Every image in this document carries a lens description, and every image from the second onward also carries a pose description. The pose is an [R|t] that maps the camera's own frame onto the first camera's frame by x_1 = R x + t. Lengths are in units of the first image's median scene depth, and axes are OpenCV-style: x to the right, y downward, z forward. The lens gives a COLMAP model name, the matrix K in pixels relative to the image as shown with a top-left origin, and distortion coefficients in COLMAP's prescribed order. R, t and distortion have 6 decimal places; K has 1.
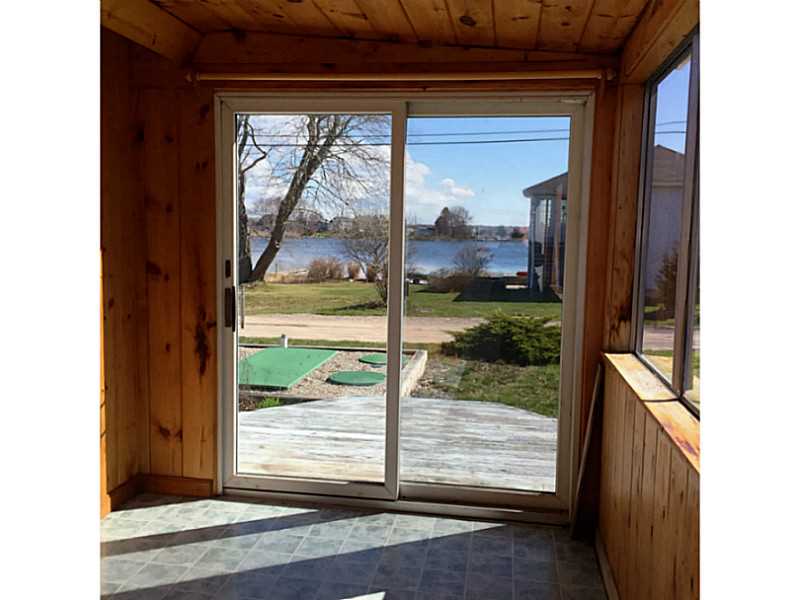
lens RADIAL K [[698.7, 0, 413.9], [0, 698.7, 300.1], [0, 0, 1]] dist [0.045681, 0.000268]
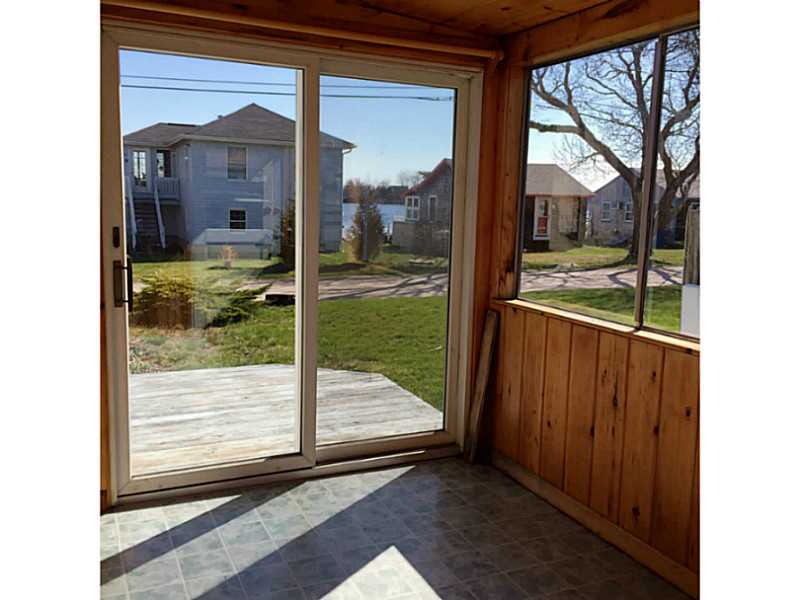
lens RADIAL K [[698.7, 0, 413.9], [0, 698.7, 300.1], [0, 0, 1]] dist [0.045681, 0.000268]
pose [[0.829929, -0.080539, 0.552025, -0.444515], [0.045946, 0.996030, 0.076242, -0.018613], [-0.555974, -0.037912, 0.830335, 0.109214]]
